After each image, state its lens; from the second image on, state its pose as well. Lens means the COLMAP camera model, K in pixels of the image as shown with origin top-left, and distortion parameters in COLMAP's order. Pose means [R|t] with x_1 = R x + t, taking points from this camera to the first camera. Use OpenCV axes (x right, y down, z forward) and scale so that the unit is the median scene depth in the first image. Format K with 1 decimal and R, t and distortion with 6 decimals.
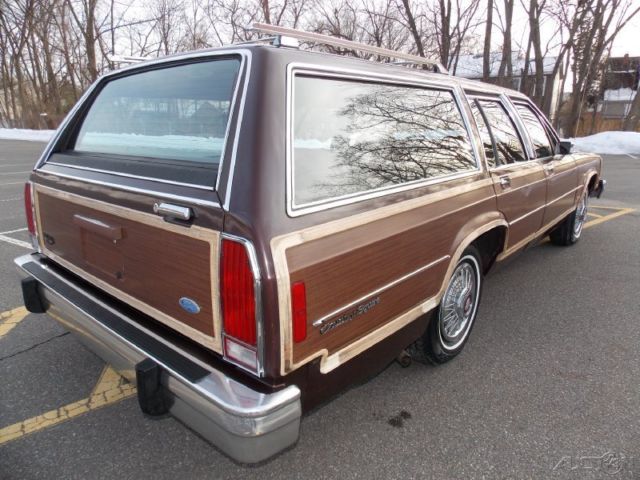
lens RADIAL K [[424.1, 0, 317.2], [0, 424.1, 239.0], [0, 0, 1]] dist [0.000231, 0.003086]
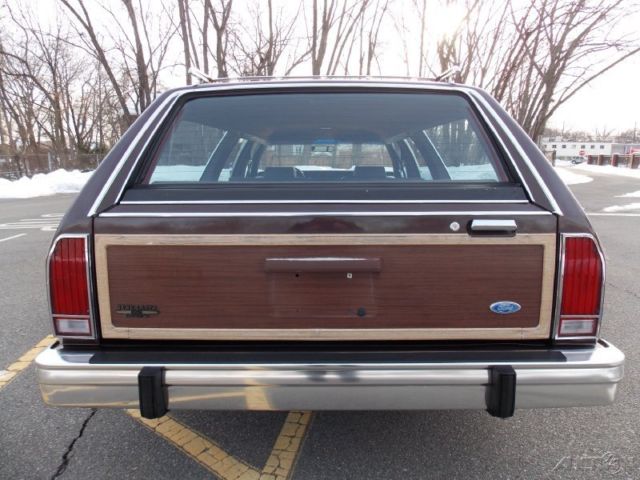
lens RADIAL K [[427.4, 0, 315.6], [0, 427.4, 213.6], [0, 0, 1]] dist [-0.001983, -0.000841]
pose [[0.748708, -0.088646, 0.656946, -0.931327], [0.172150, 0.983019, -0.063551, -0.067608], [-0.640156, 0.160675, 0.751255, 0.289389]]
